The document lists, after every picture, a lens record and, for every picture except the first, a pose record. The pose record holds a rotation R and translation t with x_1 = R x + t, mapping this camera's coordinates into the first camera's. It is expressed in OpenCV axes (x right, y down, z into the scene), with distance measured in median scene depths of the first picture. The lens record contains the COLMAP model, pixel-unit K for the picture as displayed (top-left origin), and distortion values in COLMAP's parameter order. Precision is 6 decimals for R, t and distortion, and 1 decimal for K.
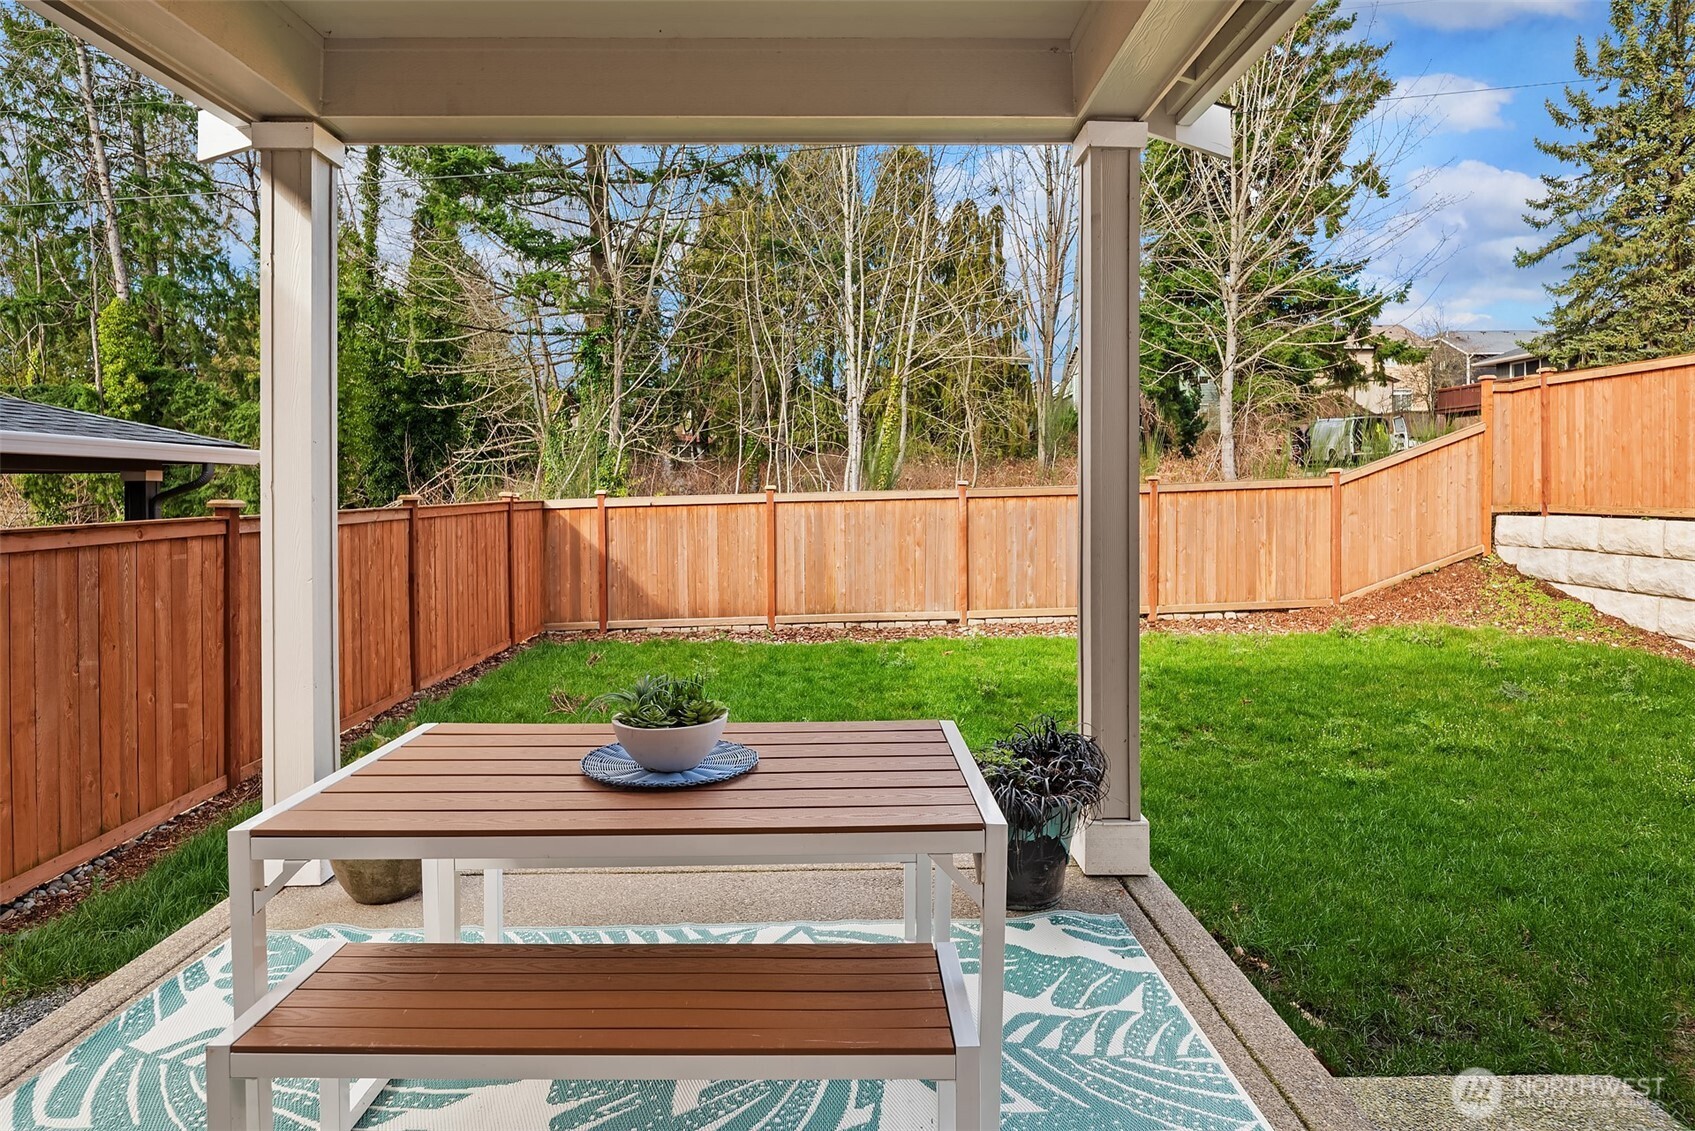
lens RADIAL K [[929.0, 0, 849.1], [0, 929.0, 494.8], [0, 0, 1]] dist [-0.001823, -0.004062]
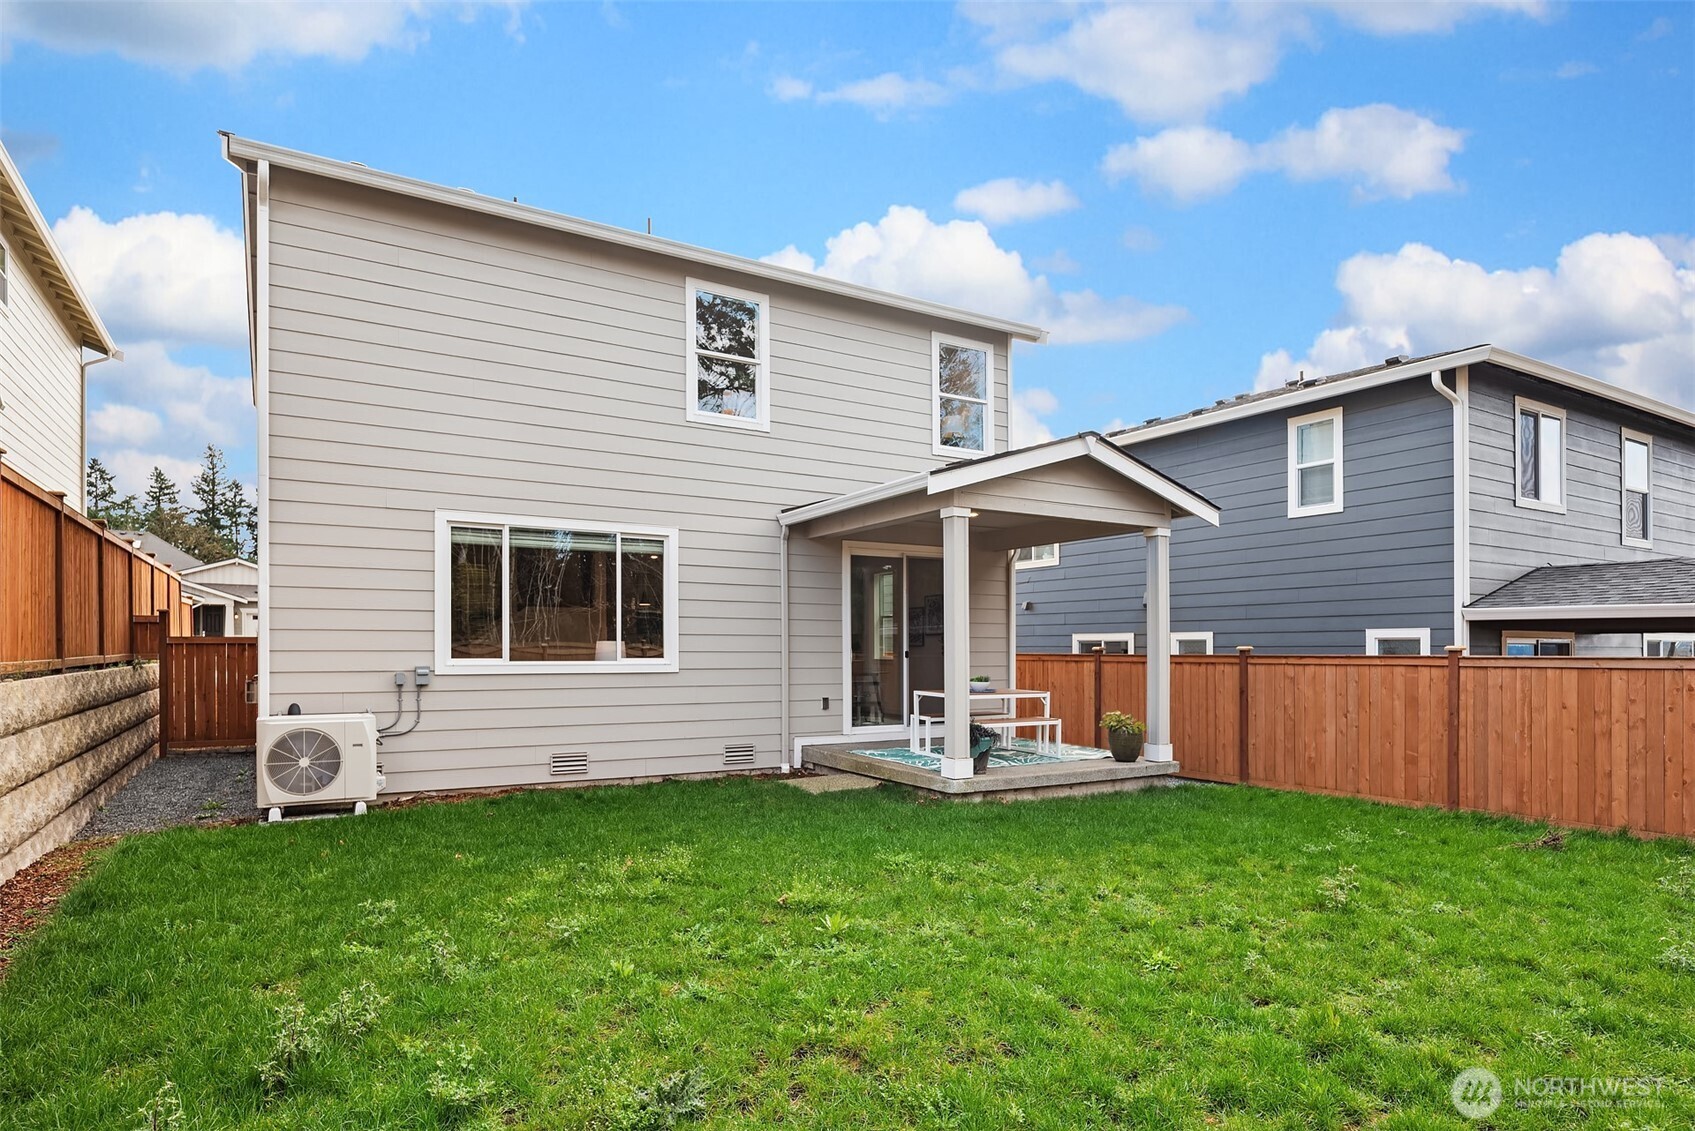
lens RADIAL K [[929.0, 0, 845.7], [0, 929.0, 566.6], [0, 0, 1]] dist [-0.001823, -0.004062]
pose [[-0.862175, -0.042342, -0.504838, 0.562721], [-0.004540, 0.997107, -0.075876, -0.002943], [0.506590, -0.063126, -0.859873, 0.913300]]
